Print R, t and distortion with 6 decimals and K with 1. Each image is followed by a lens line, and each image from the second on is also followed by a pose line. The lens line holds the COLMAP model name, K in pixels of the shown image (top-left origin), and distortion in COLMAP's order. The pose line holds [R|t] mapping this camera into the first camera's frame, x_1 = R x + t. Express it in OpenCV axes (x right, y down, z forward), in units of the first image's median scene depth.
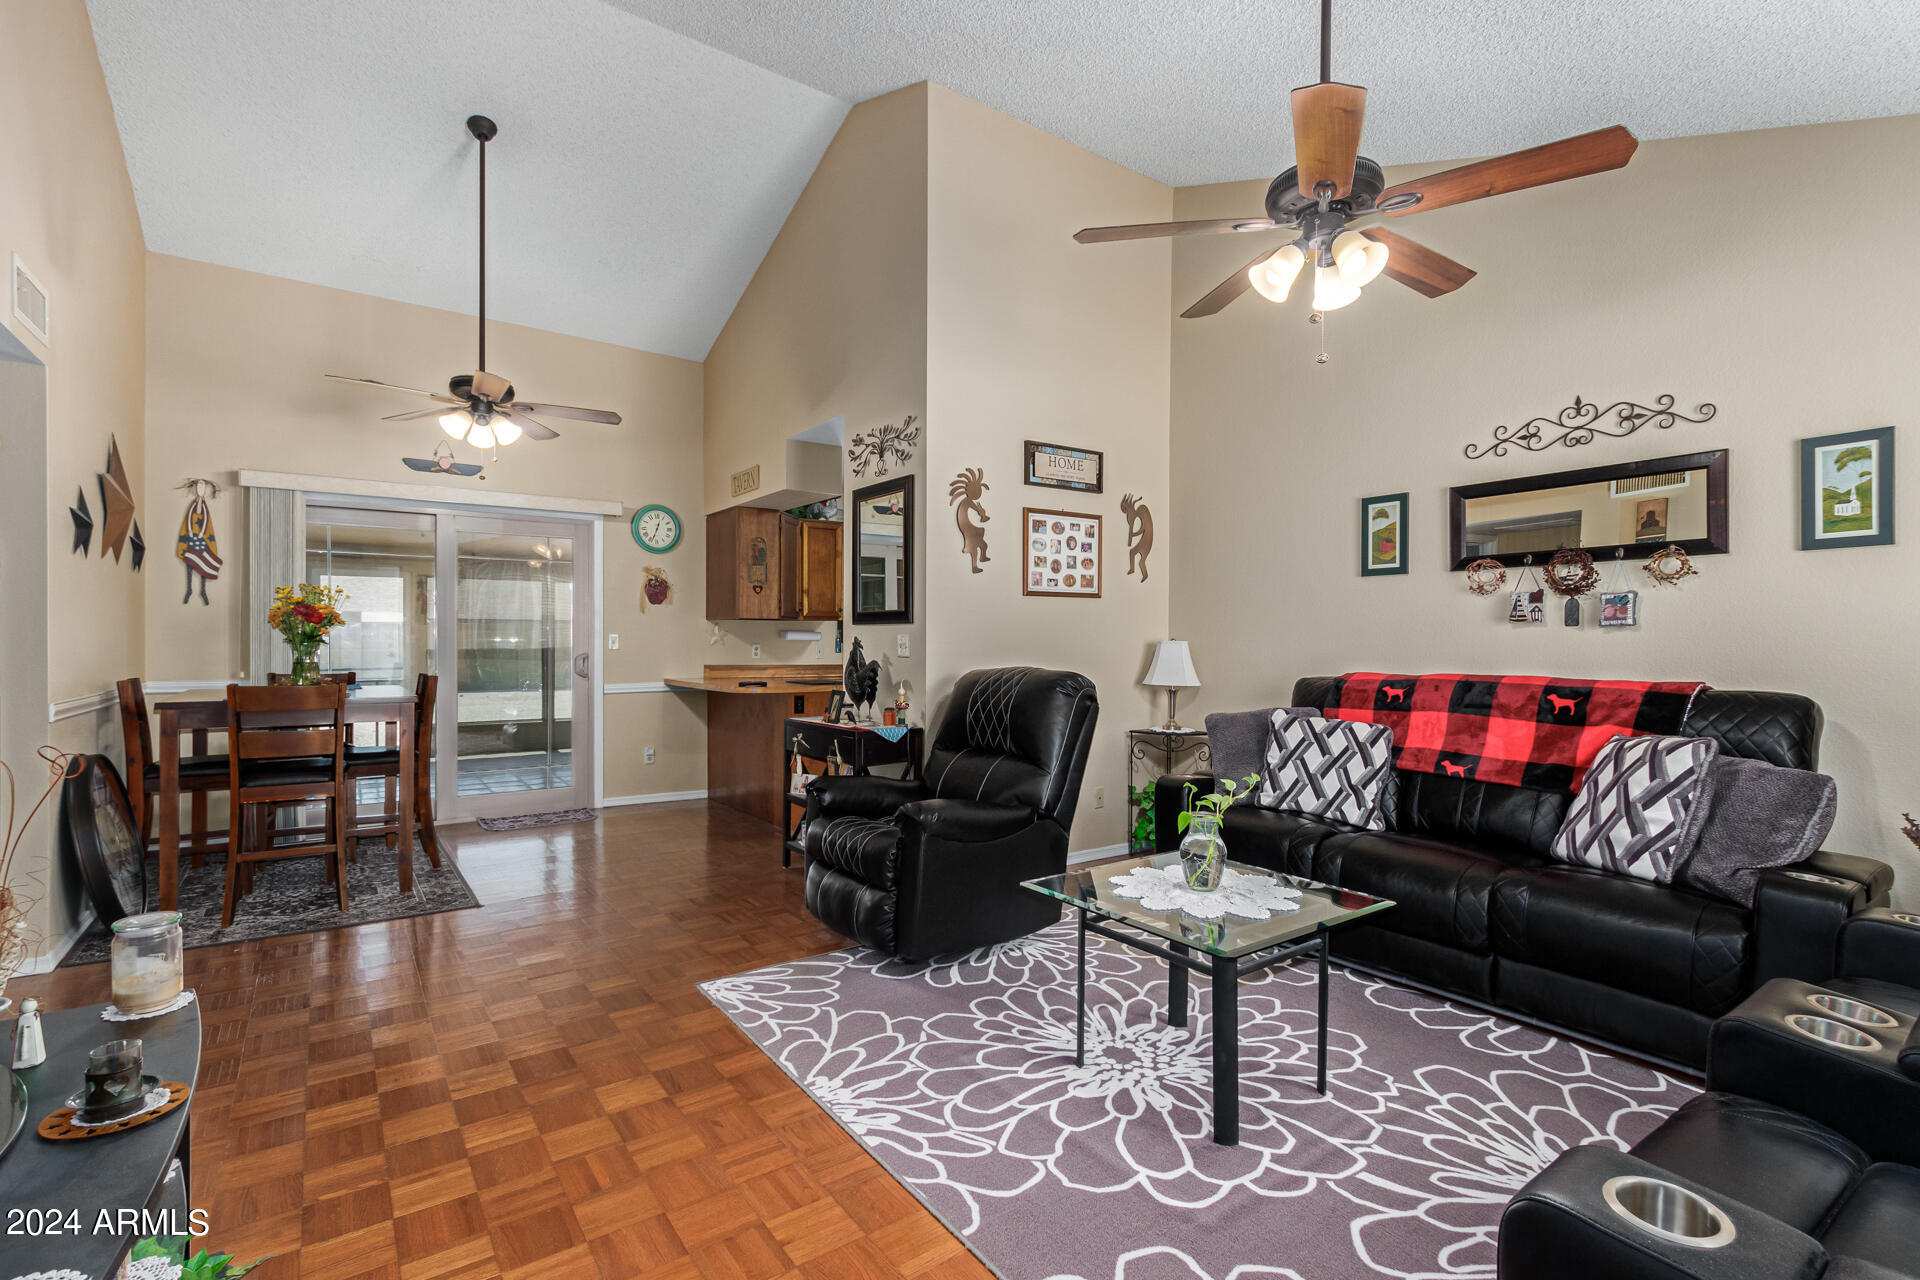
lens RADIAL K [[890.1, 0, 952.0], [0, 890.1, 647.5], [0, 0, 1]] dist [0.007142, 0.000086]
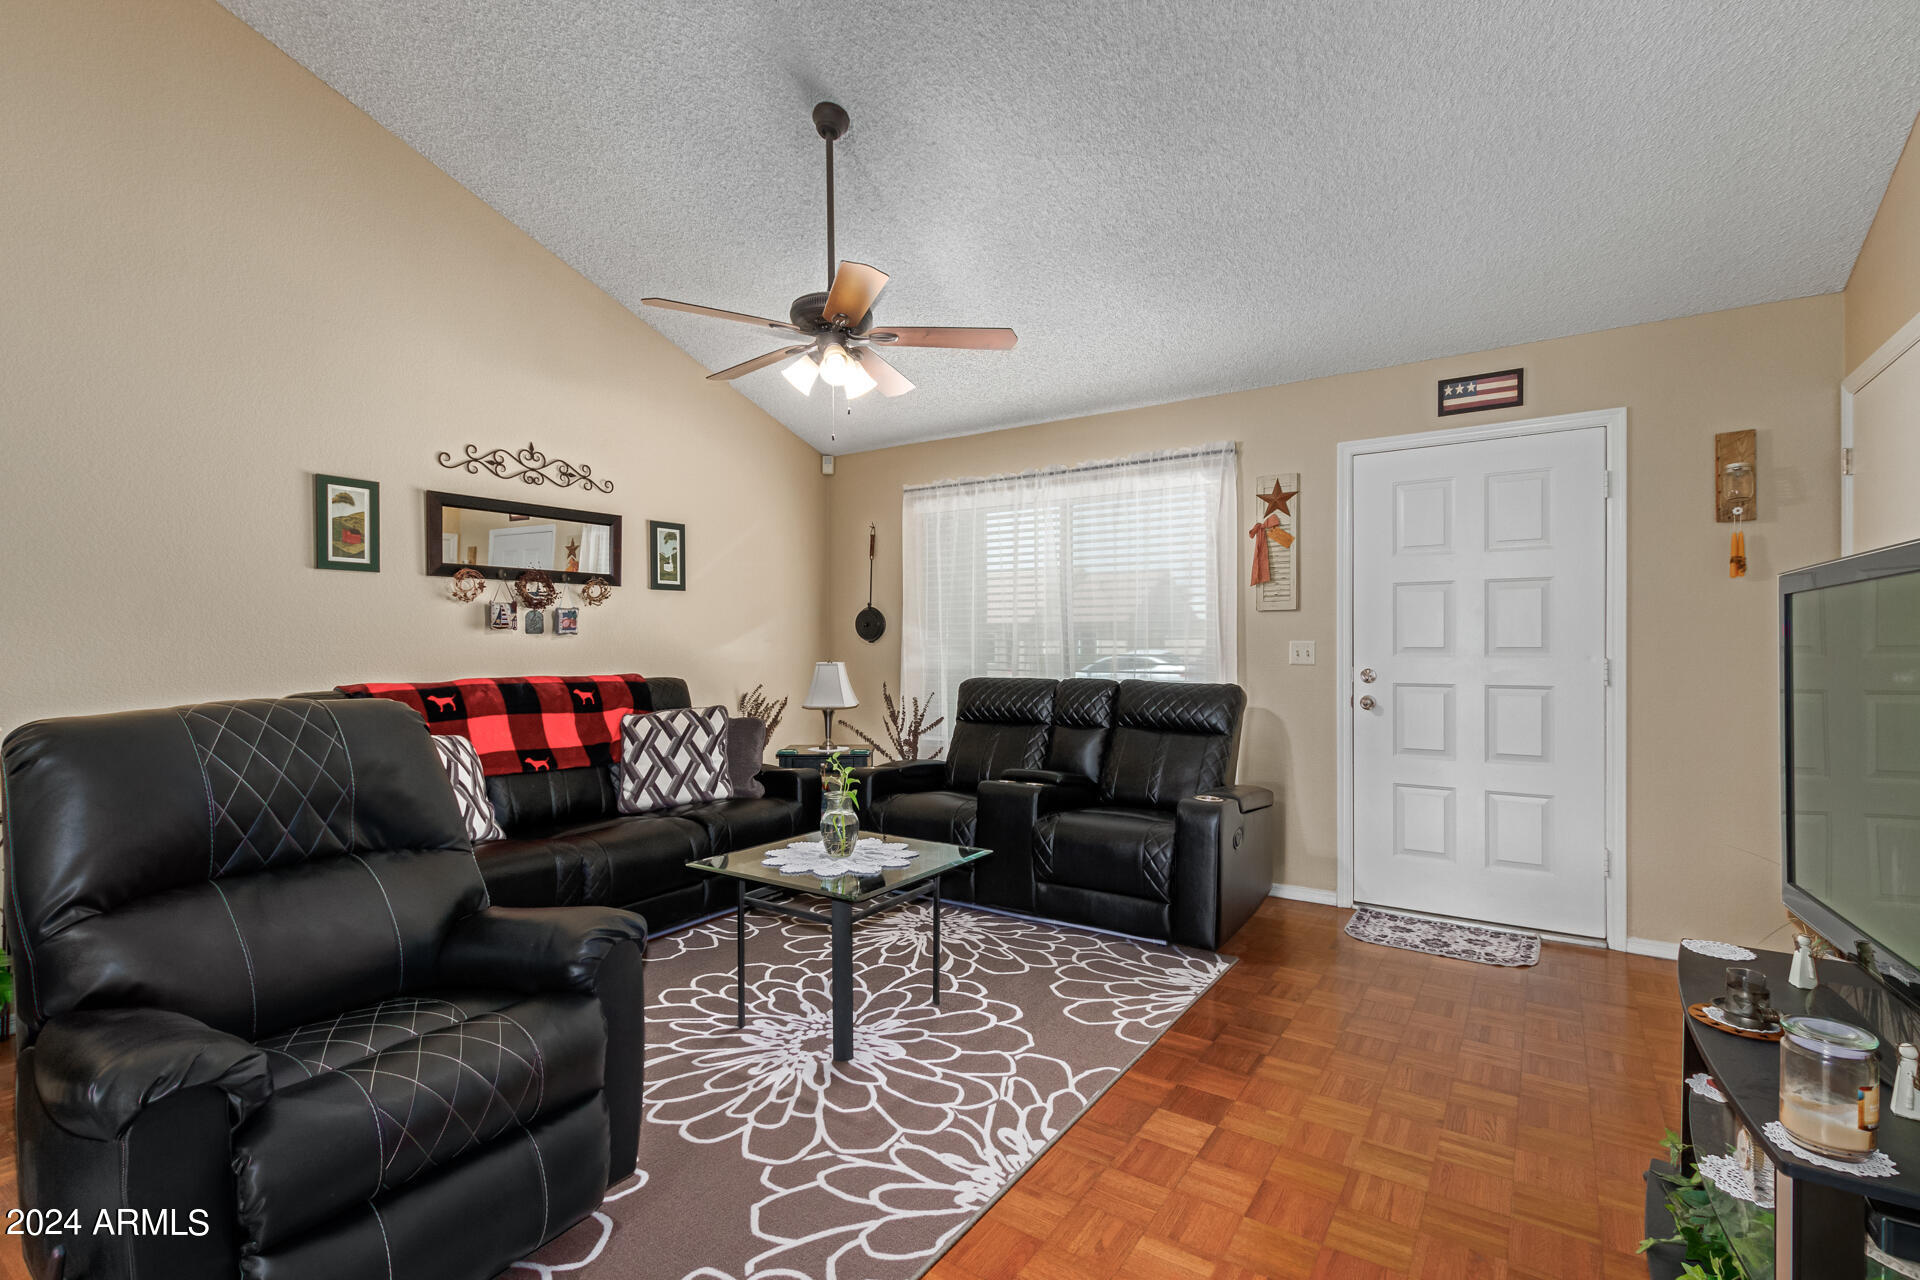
lens RADIAL K [[865.6, 0, 958.0], [0, 865.6, 647.7], [0, 0, 1]] dist [0.000874, -0.000090]
pose [[-0.353950, -0.008217, 0.935228, -0.744845], [0.005908, 0.999922, 0.011021, -0.017695], [-0.935246, 0.009427, -0.353874, 1.091687]]
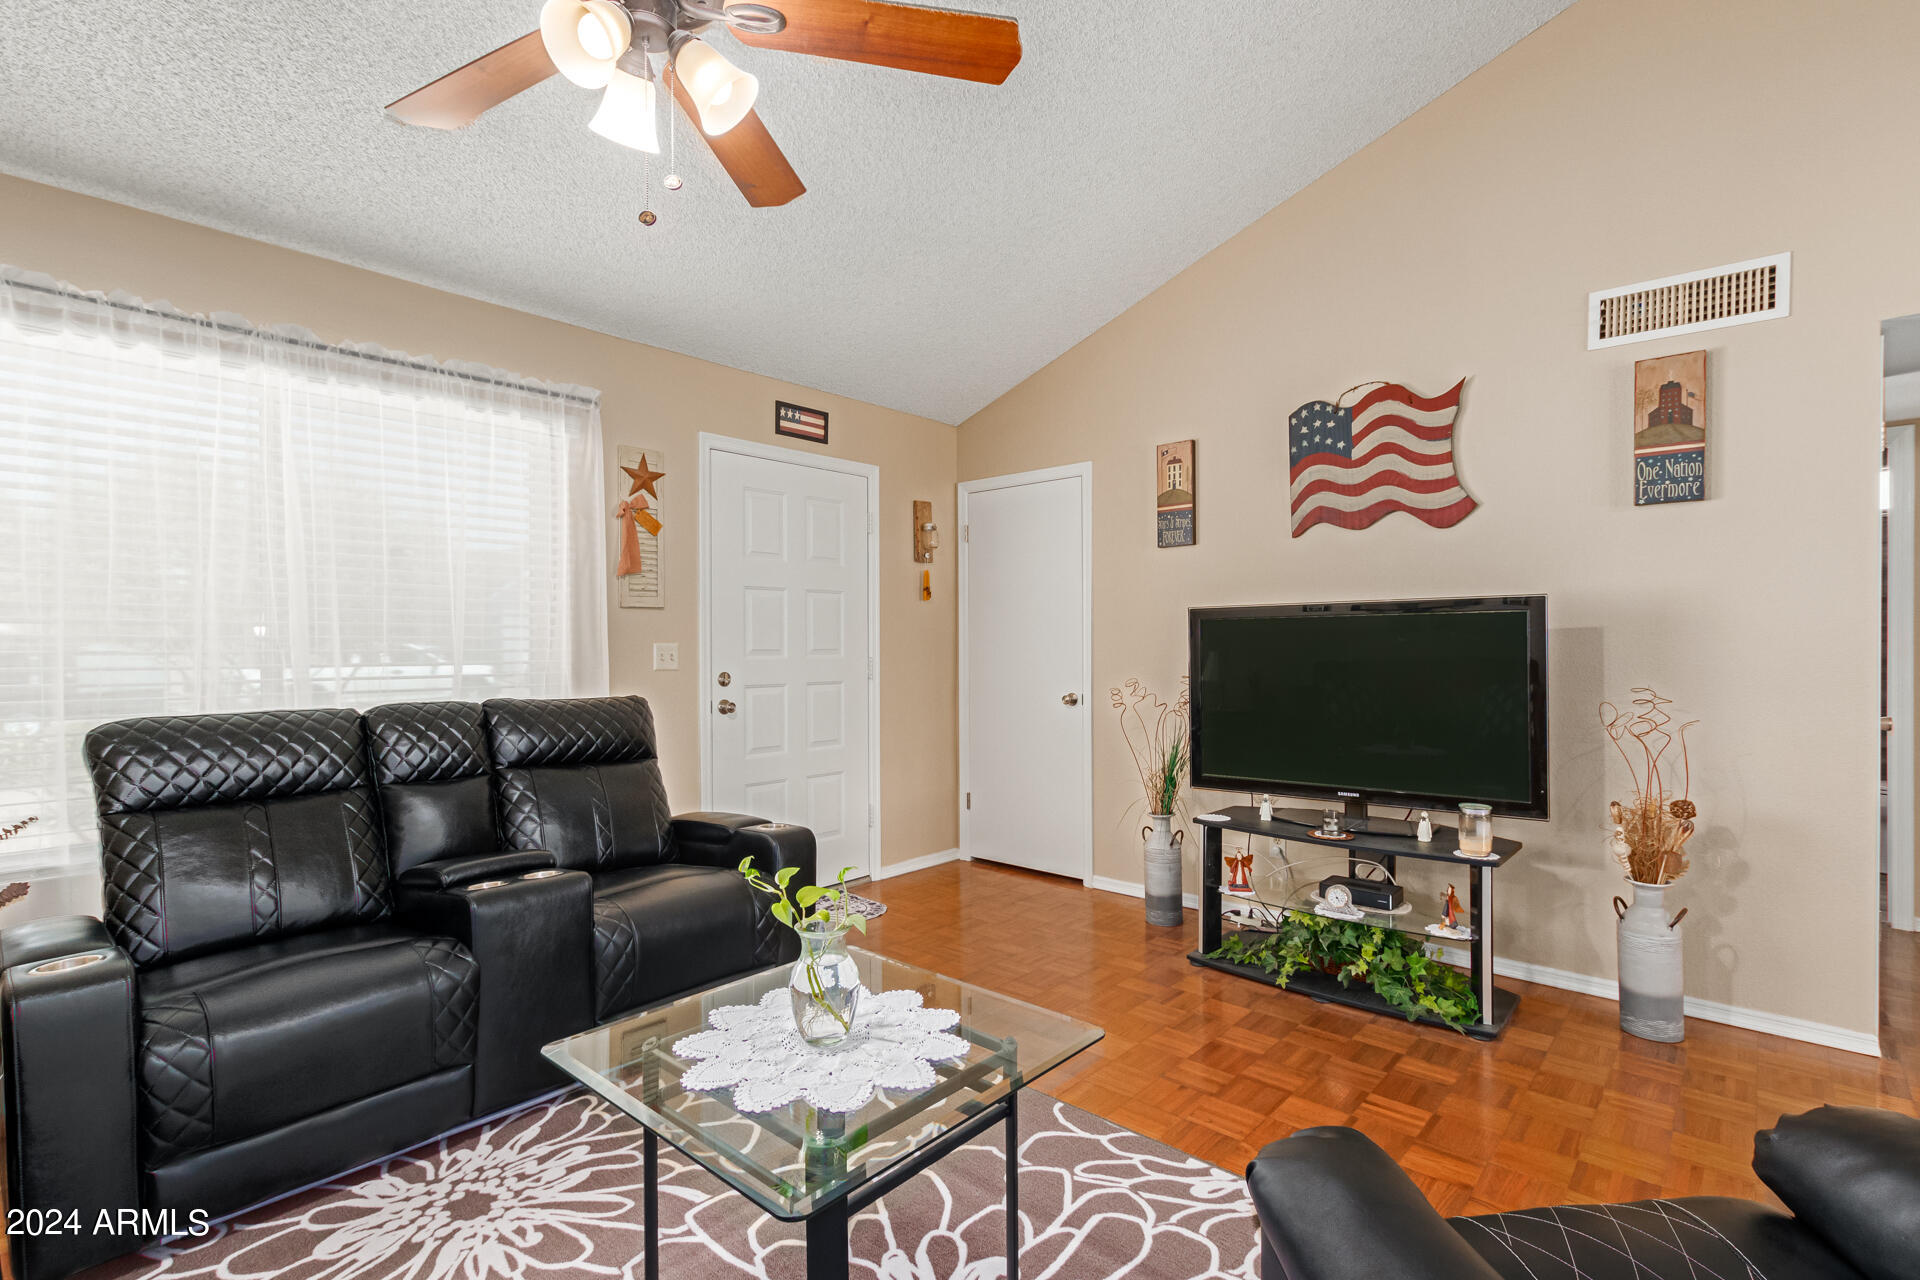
lens RADIAL K [[890.1, 0, 952.0], [0, 890.1, 647.5], [0, 0, 1]] dist [0.007142, 0.000086]
pose [[-0.977627, -0.000825, -0.210346, 0.283671], [-0.002523, 0.999966, 0.007802, -0.014940], [0.210332, 0.008158, -0.977596, 1.426045]]
